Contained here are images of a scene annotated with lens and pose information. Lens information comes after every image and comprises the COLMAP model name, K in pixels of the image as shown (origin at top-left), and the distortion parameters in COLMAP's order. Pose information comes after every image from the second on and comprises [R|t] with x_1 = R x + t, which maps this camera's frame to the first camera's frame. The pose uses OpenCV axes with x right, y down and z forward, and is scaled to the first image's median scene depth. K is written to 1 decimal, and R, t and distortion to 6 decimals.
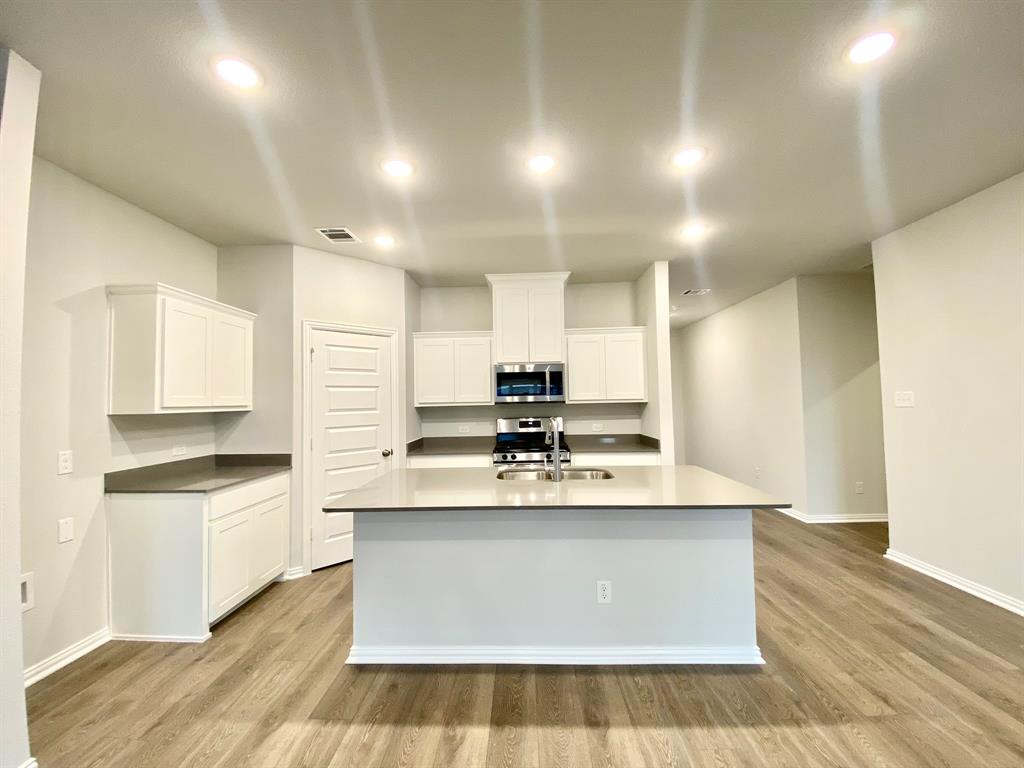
lens RADIAL K [[408.7, 0, 512.0], [0, 408.7, 384.0], [0, 0, 1]] dist [-0.001214, -0.000126]
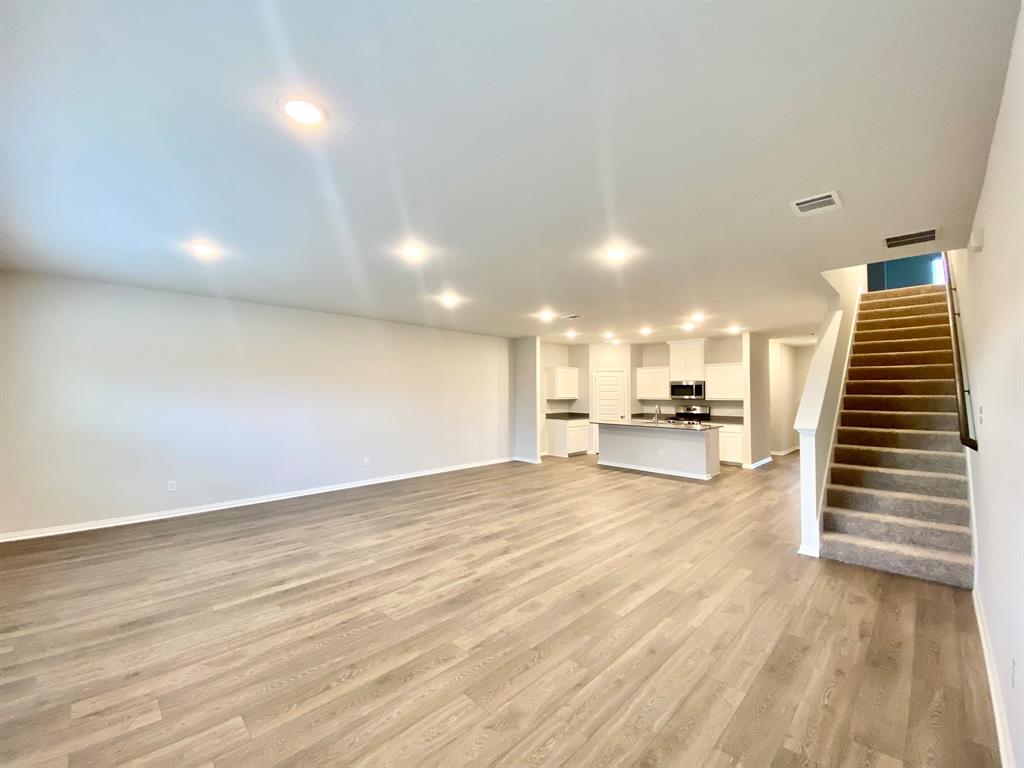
lens RADIAL K [[408.7, 0, 512.0], [0, 408.7, 384.0], [0, 0, 1]] dist [-0.001214, -0.000126]
pose [[0.745779, 0.005524, -0.666171, 0.812750], [0.008184, 0.999814, 0.017453, -0.081723], [0.666143, -0.018469, 0.745595, -1.264638]]
